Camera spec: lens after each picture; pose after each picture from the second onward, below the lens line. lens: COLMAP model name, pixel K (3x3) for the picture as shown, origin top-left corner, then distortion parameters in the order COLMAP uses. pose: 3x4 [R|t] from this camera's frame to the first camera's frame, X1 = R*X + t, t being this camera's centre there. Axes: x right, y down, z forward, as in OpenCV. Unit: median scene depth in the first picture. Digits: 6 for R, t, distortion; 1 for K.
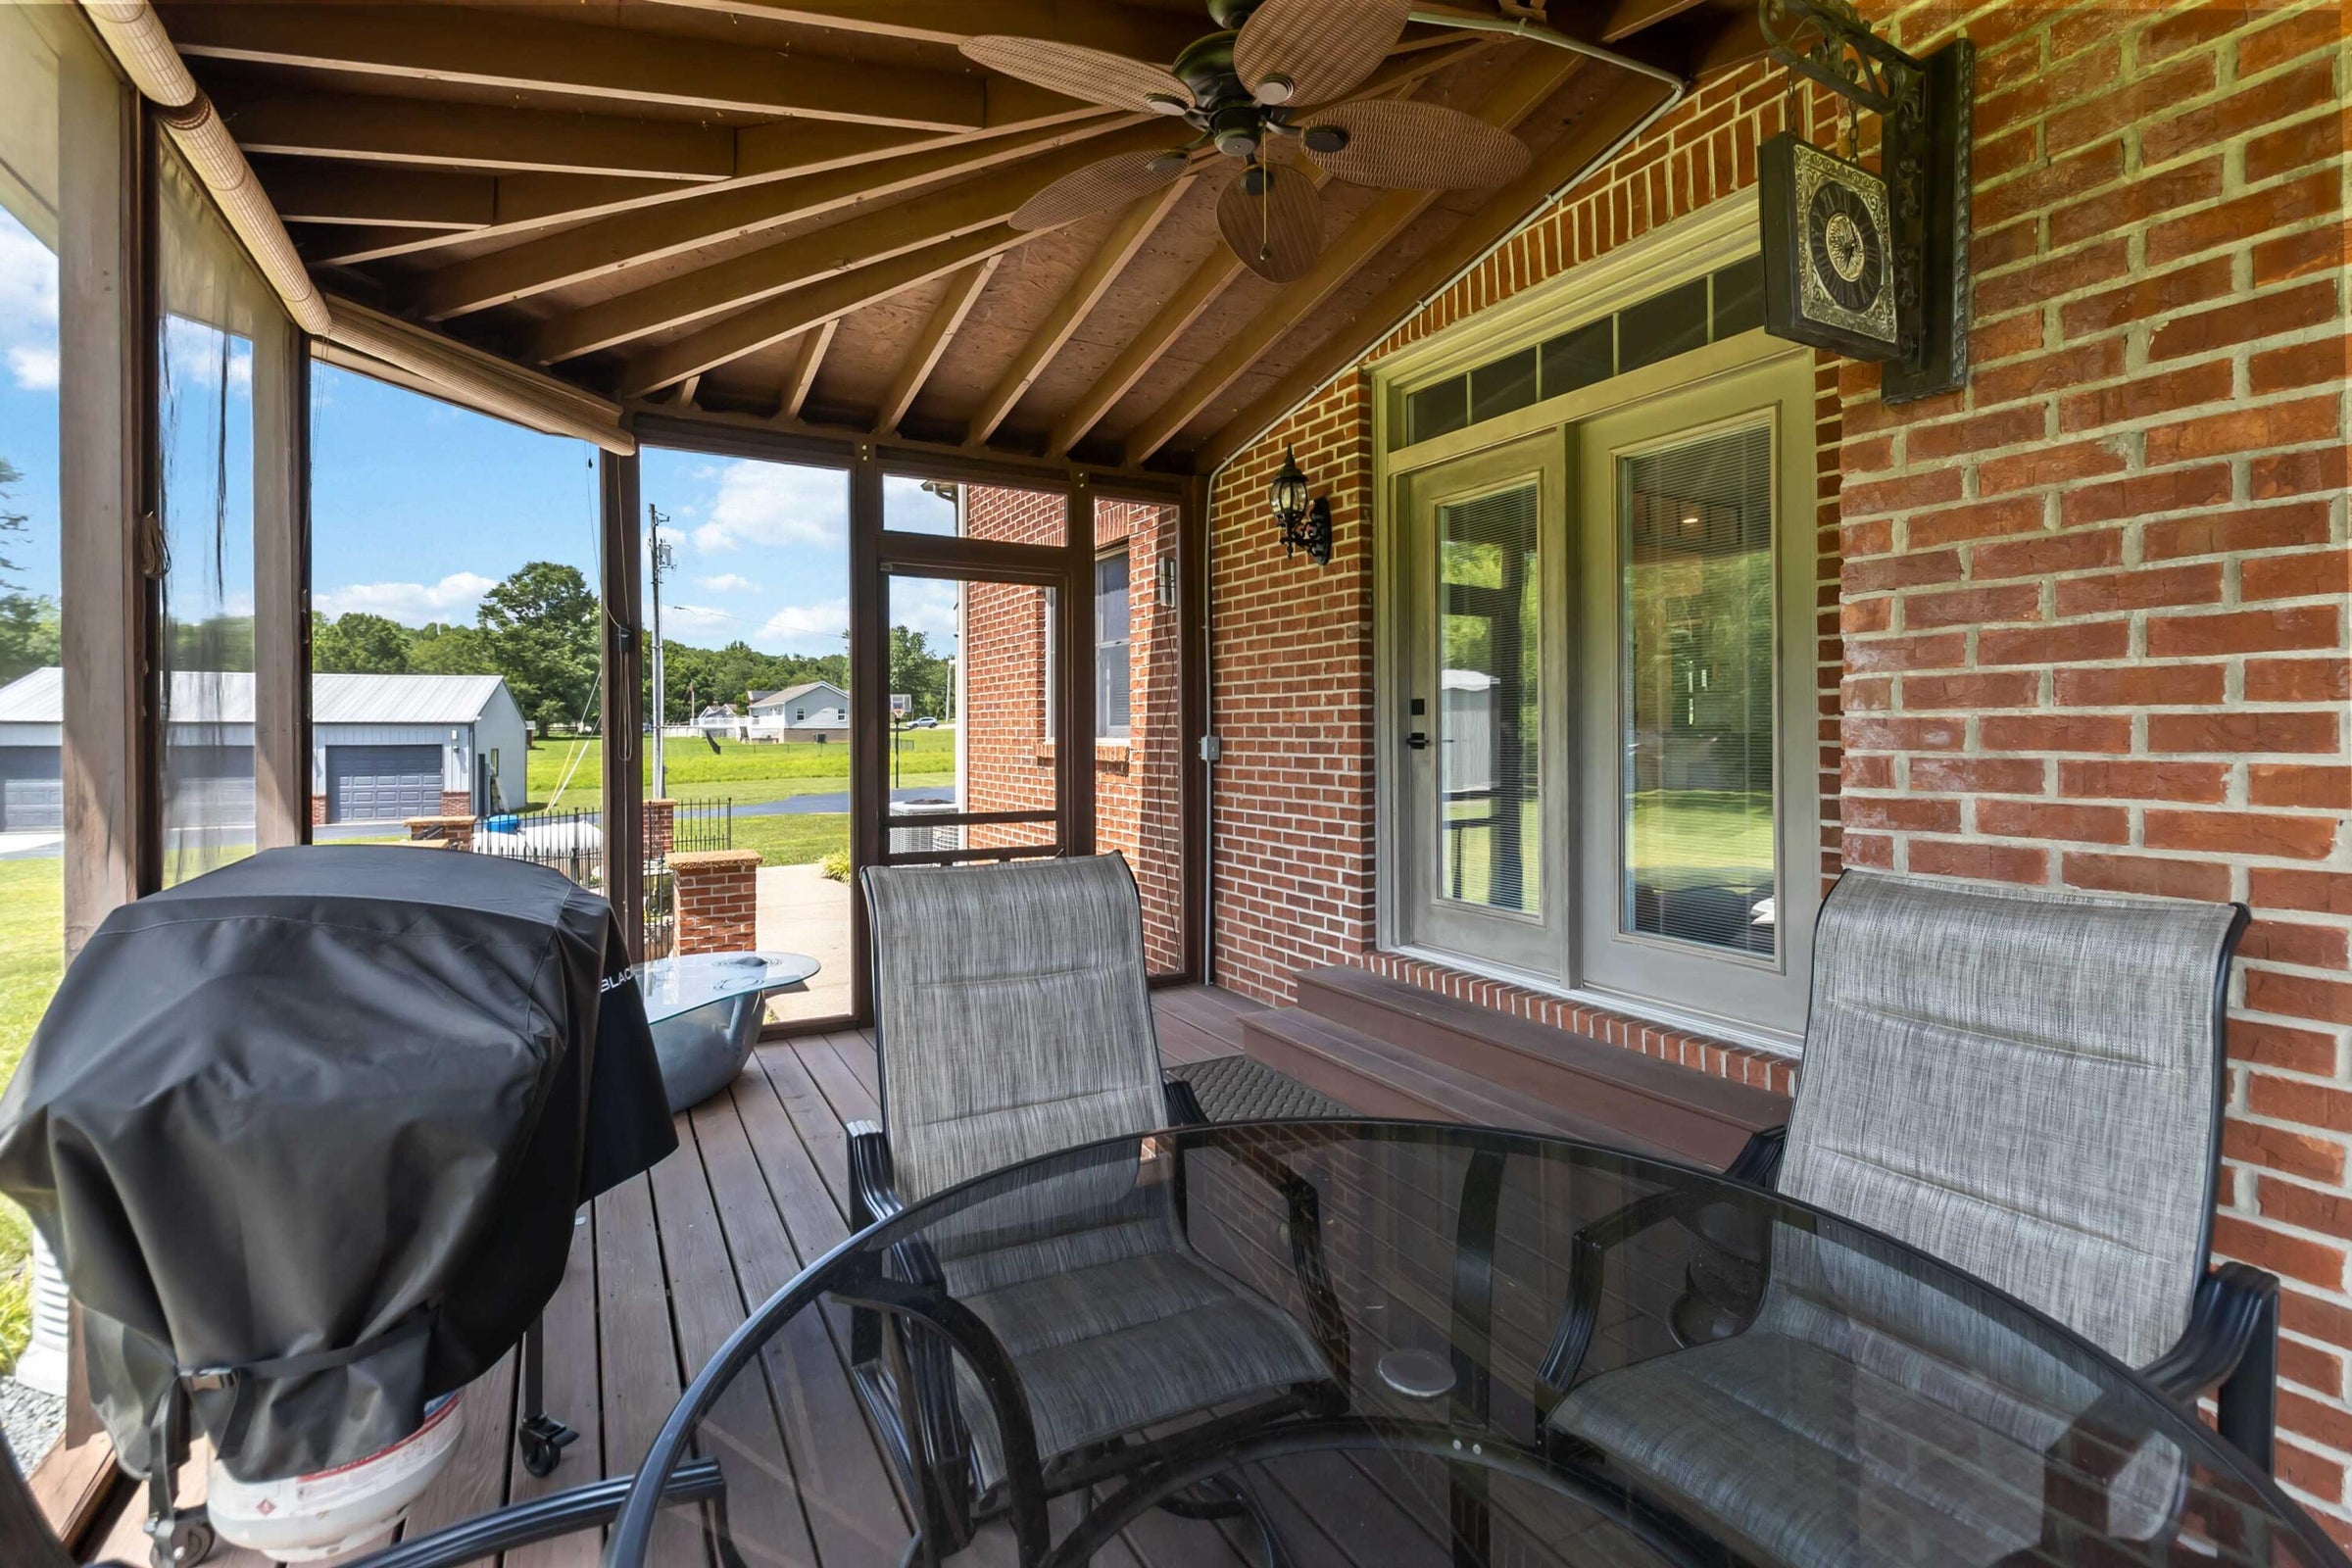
lens RADIAL K [[1101.8, 0, 1190.0], [0, 1101.8, 735.7], [0, 0, 1]] dist [-0.000012, 0.000071]
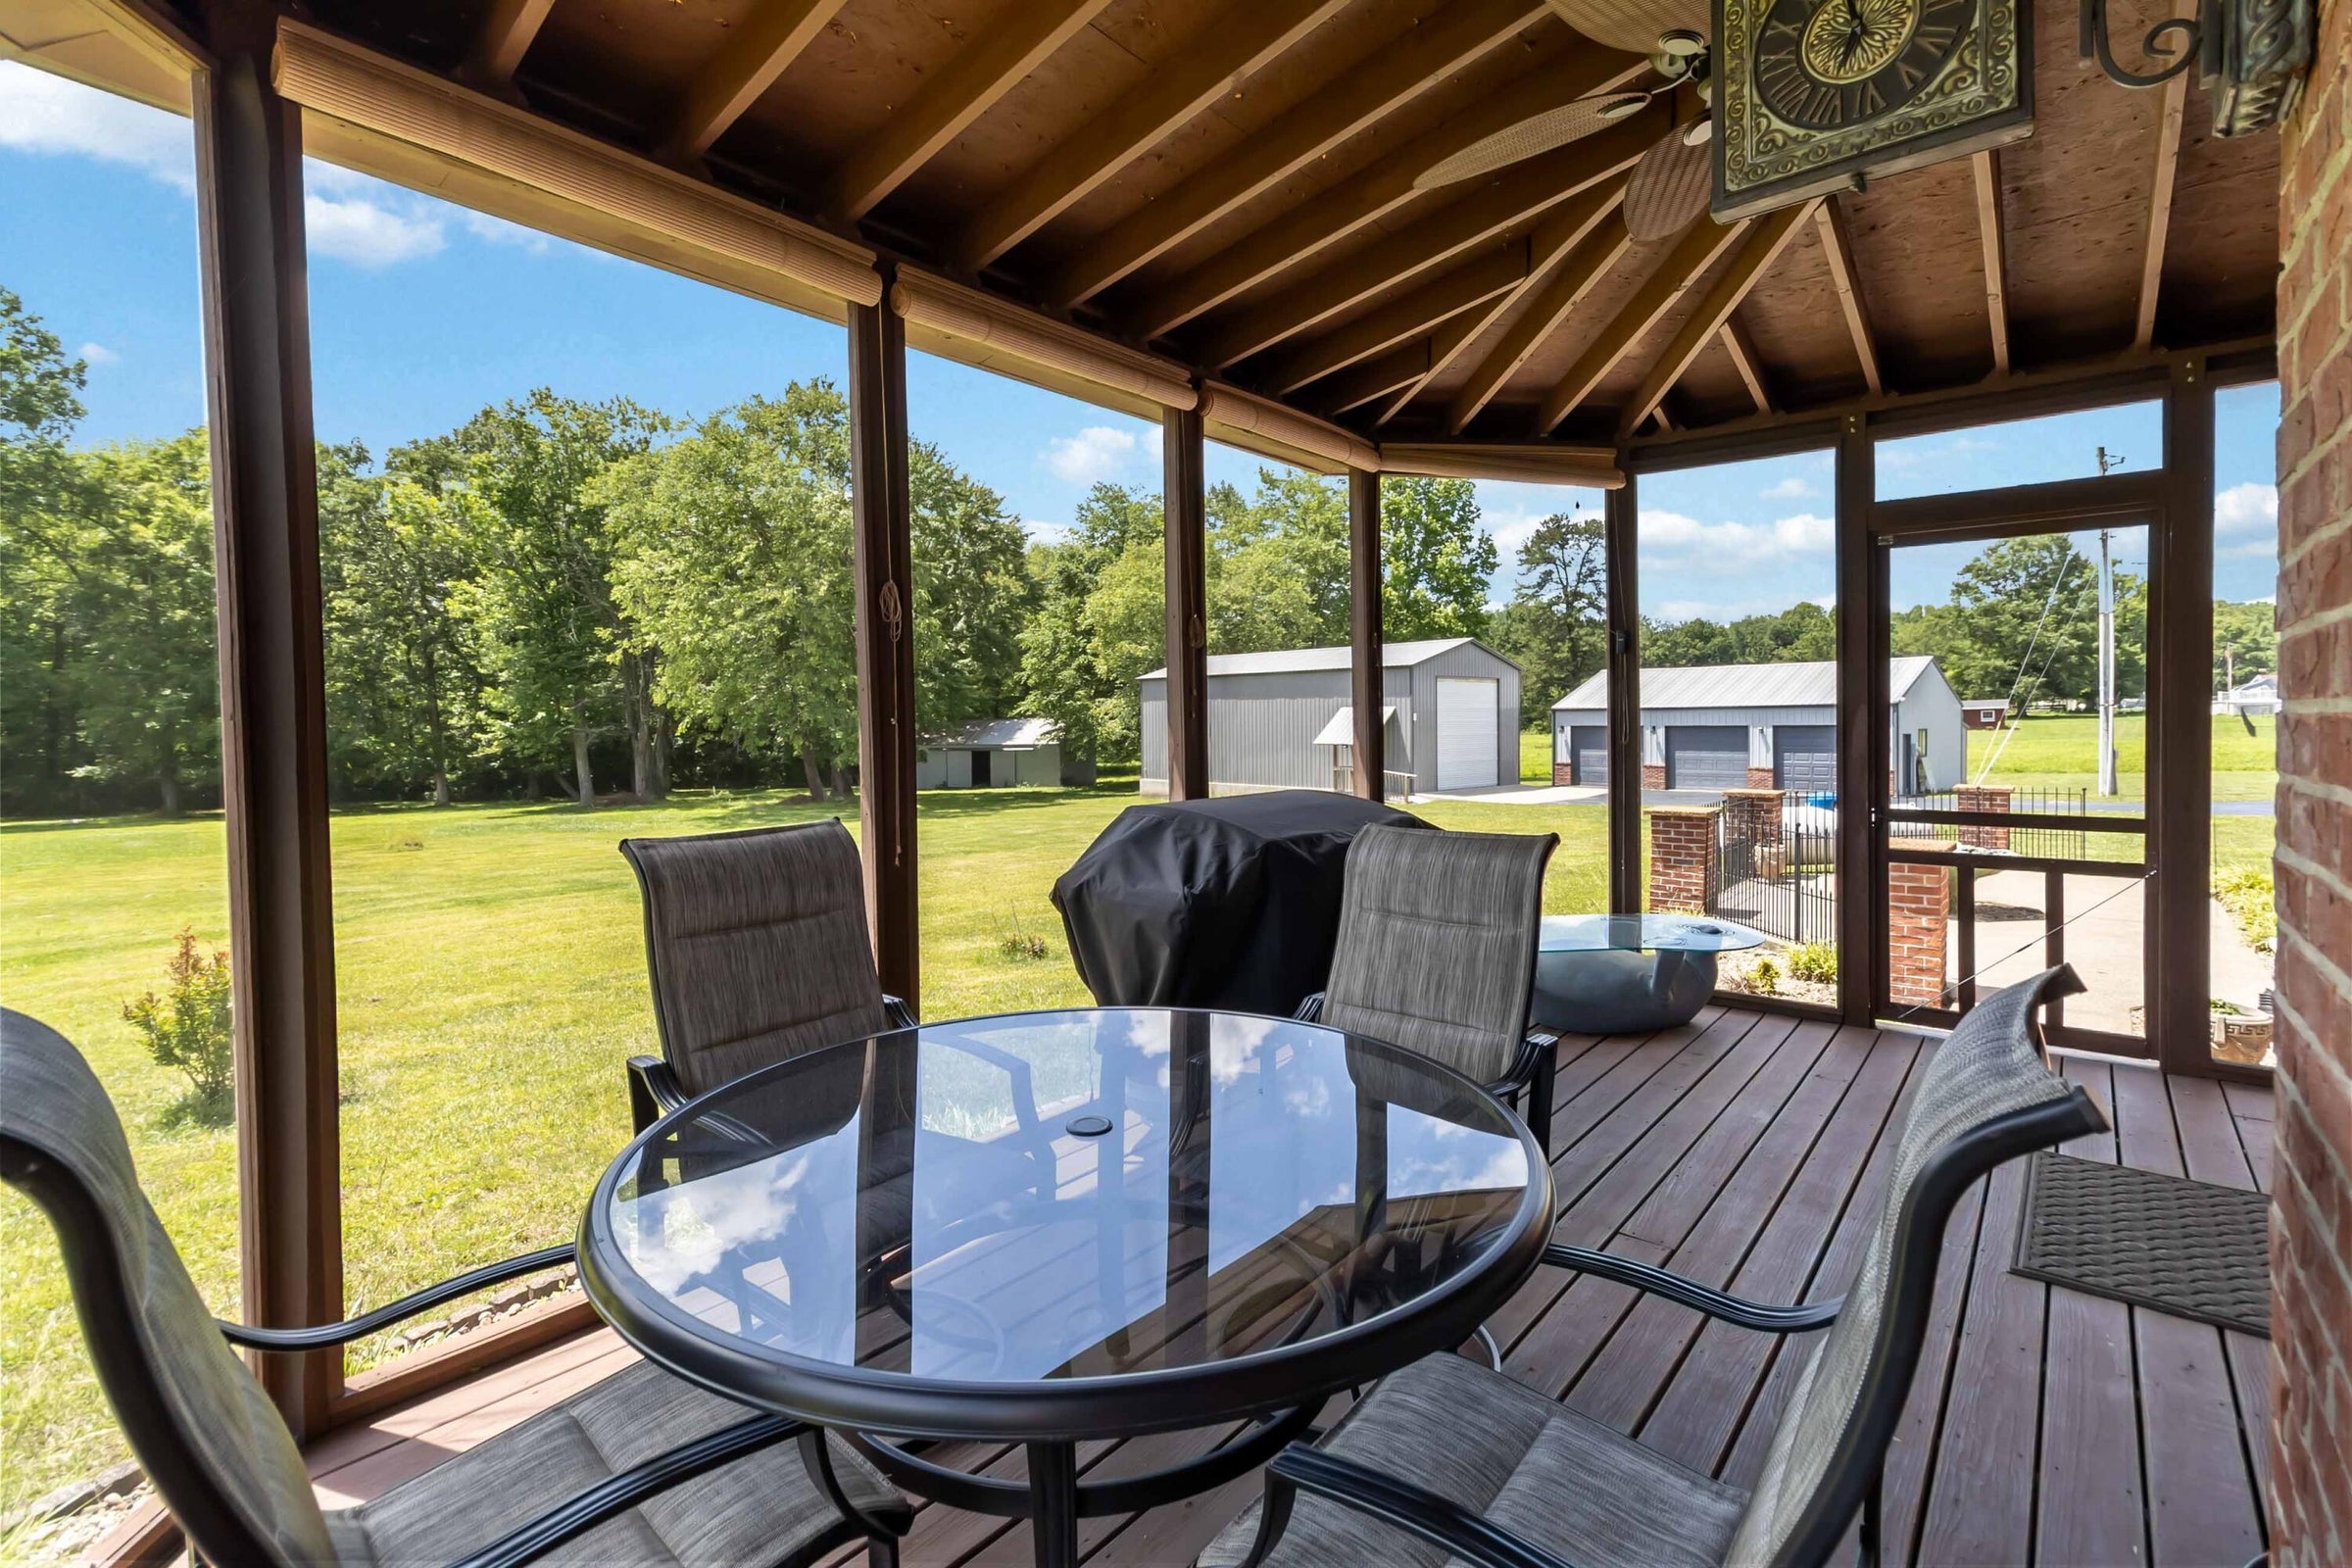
lens RADIAL K [[1069.2, 0, 1180.7], [0, 1069.2, 760.2], [0, 0, 1]] dist [0.006254, 0.000562]
pose [[0.359078, 0.032071, -0.932756, 0.170706], [0.006930, 0.999290, 0.037027, -0.002572], [0.933282, -0.019760, 0.358601, 0.056172]]
